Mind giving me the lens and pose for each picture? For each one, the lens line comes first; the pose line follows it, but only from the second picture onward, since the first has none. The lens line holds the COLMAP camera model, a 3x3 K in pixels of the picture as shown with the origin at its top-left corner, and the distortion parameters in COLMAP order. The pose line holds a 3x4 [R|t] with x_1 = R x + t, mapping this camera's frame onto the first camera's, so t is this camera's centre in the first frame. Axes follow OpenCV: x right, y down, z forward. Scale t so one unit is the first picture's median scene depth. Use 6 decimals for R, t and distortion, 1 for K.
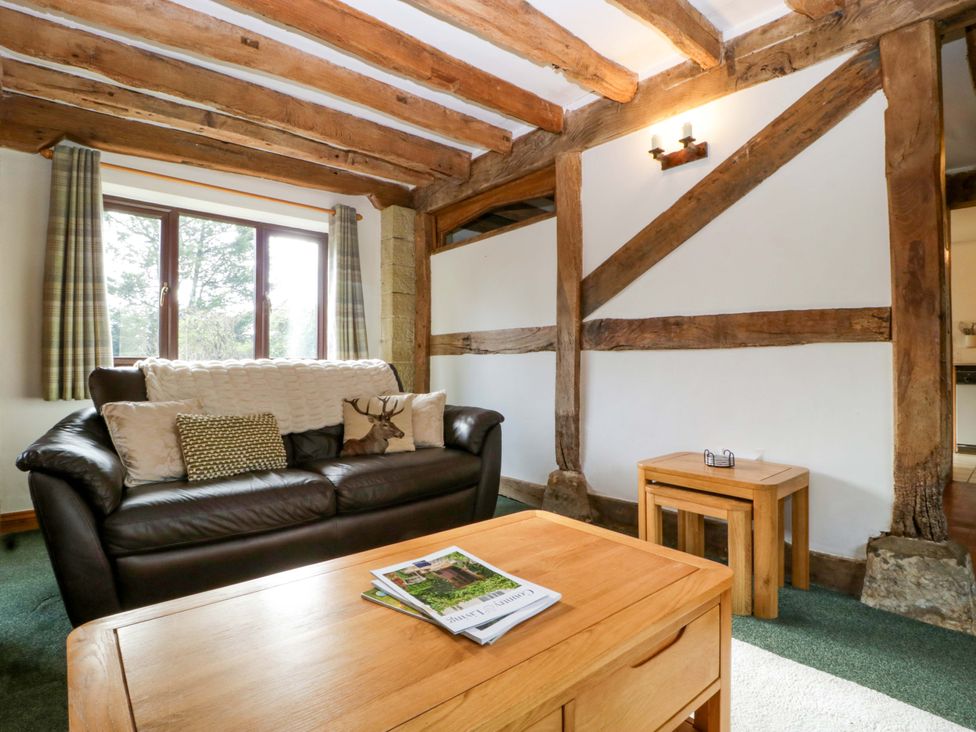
lens RADIAL K [[504.0, 0, 481.4], [0, 504.0, 363.9], [0, 0, 1]] dist [-0.007921, -0.007462]
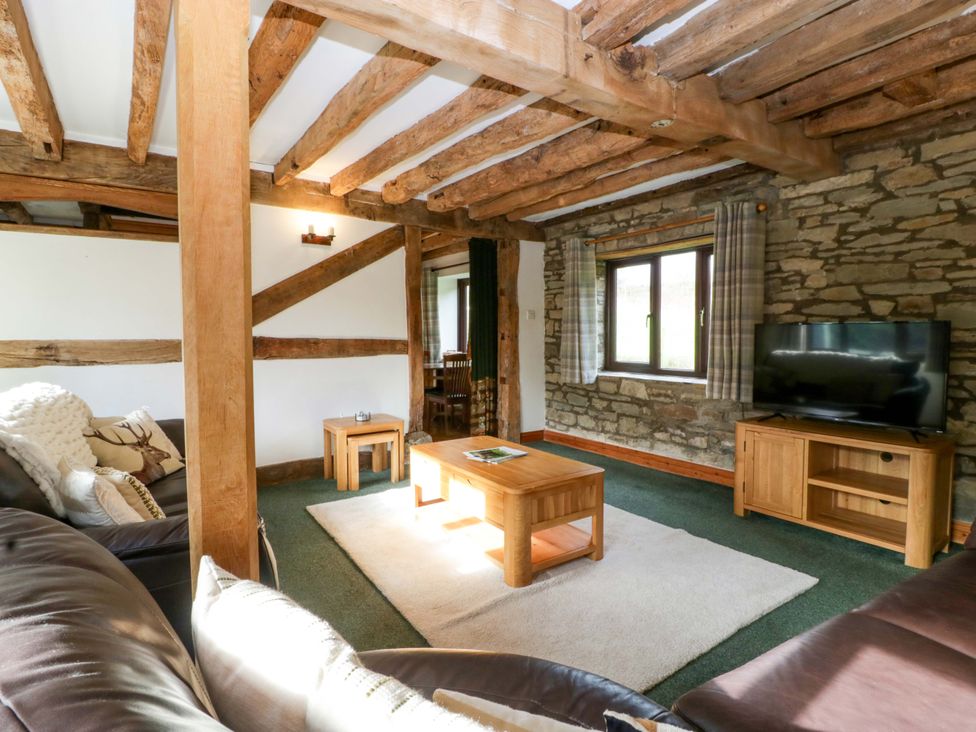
lens RADIAL K [[504.0, 0, 484.4], [0, 504.0, 358.6], [0, 0, 1]] dist [-0.007921, -0.007462]
pose [[0.094325, -0.049254, 0.994322, -1.061920], [0.001053, 0.998780, 0.049375, -0.098195], [-0.995541, -0.003610, 0.094262, 0.274486]]
